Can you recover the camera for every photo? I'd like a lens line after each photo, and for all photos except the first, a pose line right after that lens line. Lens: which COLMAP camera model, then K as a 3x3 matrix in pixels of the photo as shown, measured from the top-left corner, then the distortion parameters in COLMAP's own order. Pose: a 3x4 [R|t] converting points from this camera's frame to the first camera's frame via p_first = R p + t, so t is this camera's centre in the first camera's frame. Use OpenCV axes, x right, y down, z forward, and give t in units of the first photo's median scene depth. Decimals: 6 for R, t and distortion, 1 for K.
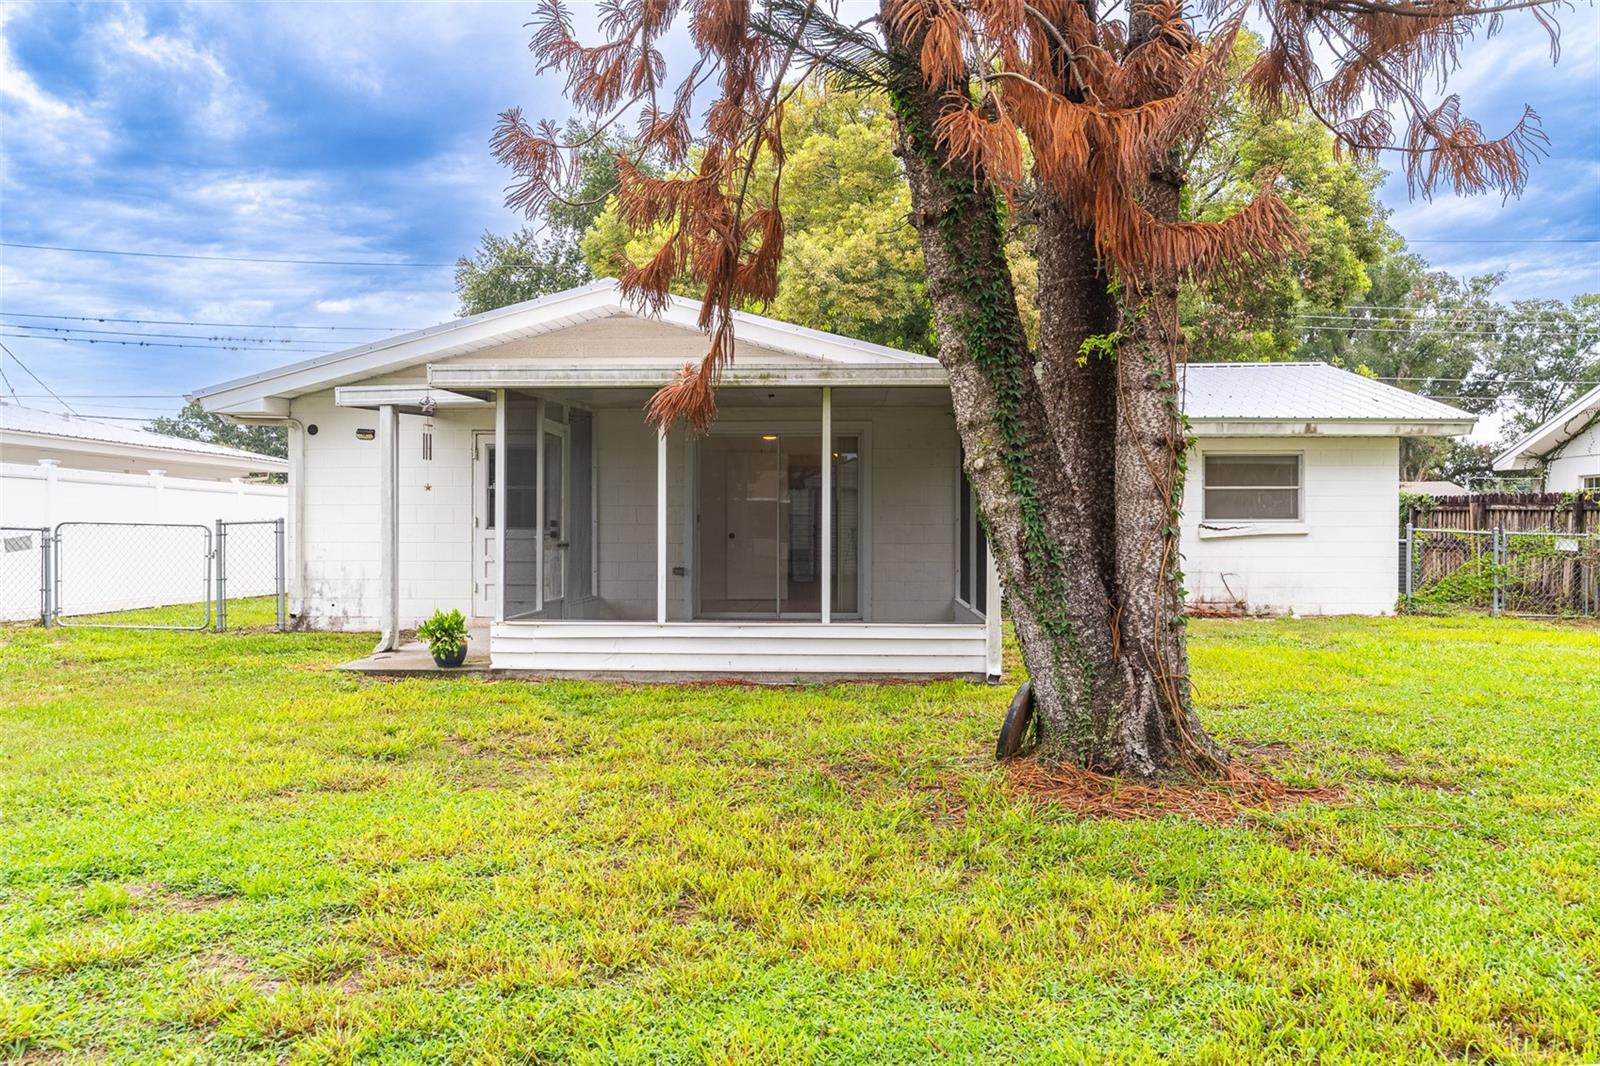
lens RADIAL K [[1275.9, 0, 791.0], [0, 1275.9, 537.4], [0, 0, 1]] dist [-0.011714, -0.003794]
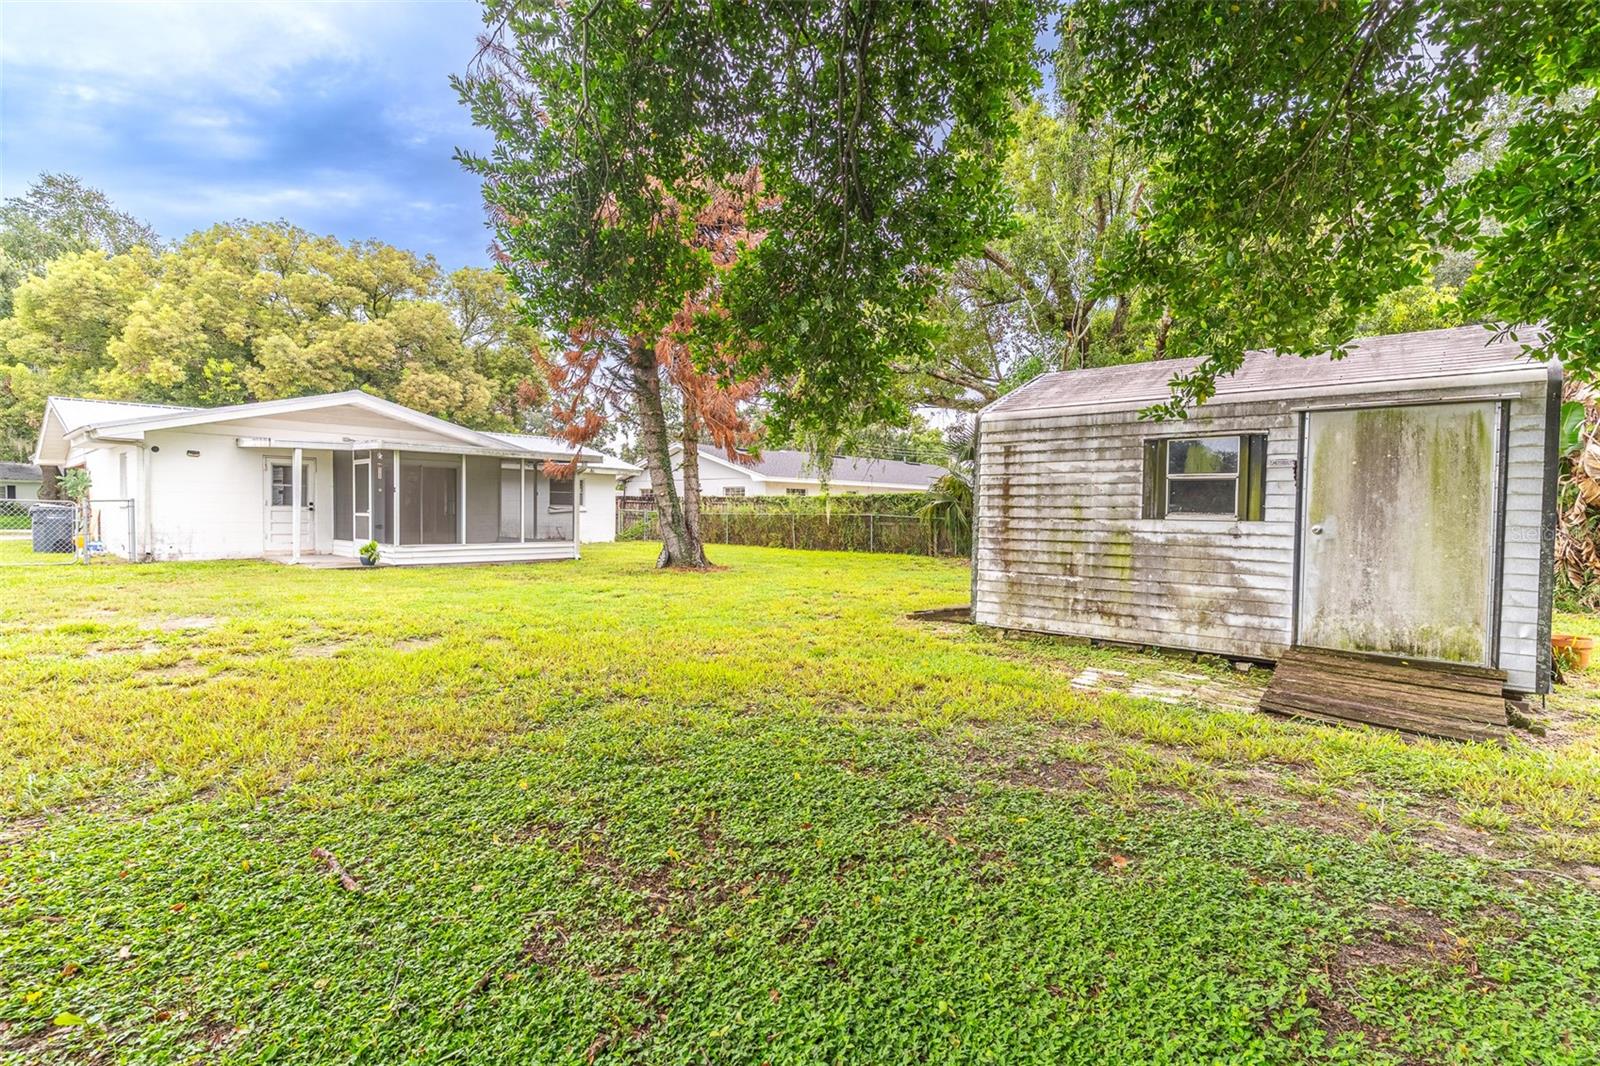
lens RADIAL K [[774.1, 0, 795.4], [0, 774.1, 532.0], [0, 0, 1]] dist [-0.003003, -0.000133]
pose [[0.640619, -0.014345, 0.767725, -0.633972], [-0.005762, 0.999708, 0.023488, 0.000954], [-0.767837, -0.019471, 0.640349, -0.385449]]
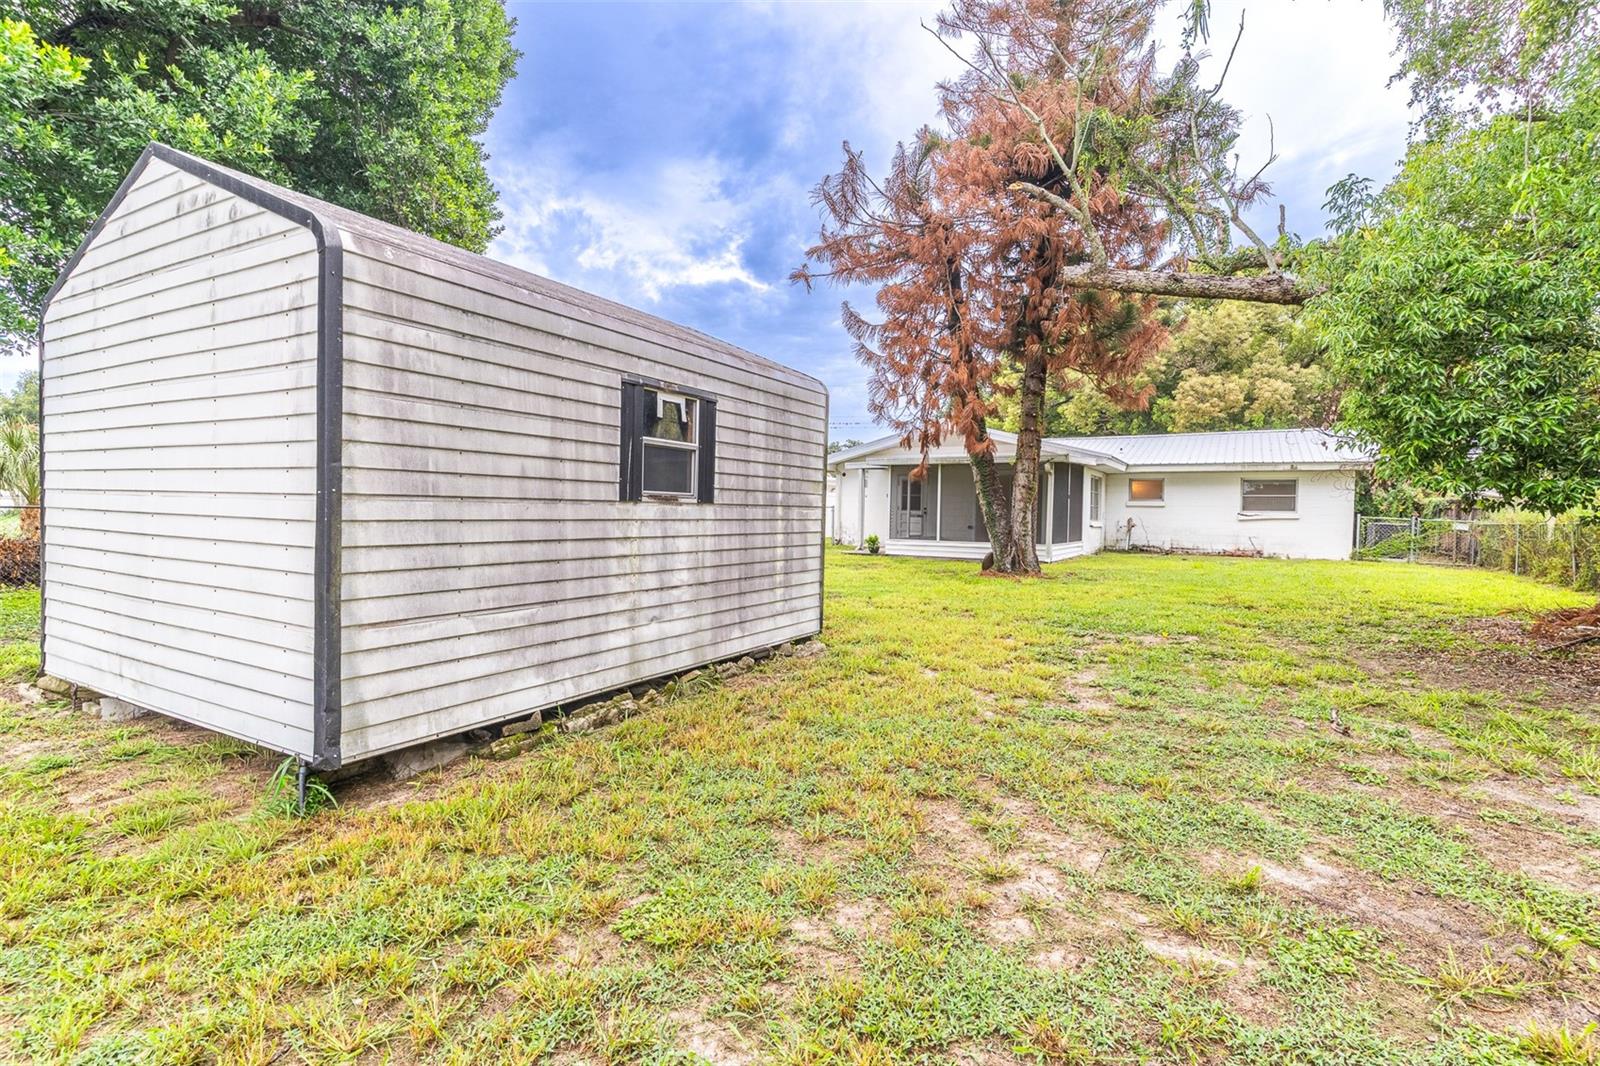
lens RADIAL K [[774.1, 0, 796.9], [0, 774.1, 529.5], [0, 0, 1]] dist [-0.003003, -0.000133]
pose [[0.888685, 0.024653, -0.457855, 0.318221], [-0.018765, 0.999672, 0.017405, 0.010514], [0.458134, -0.006876, 0.888856, -0.569345]]
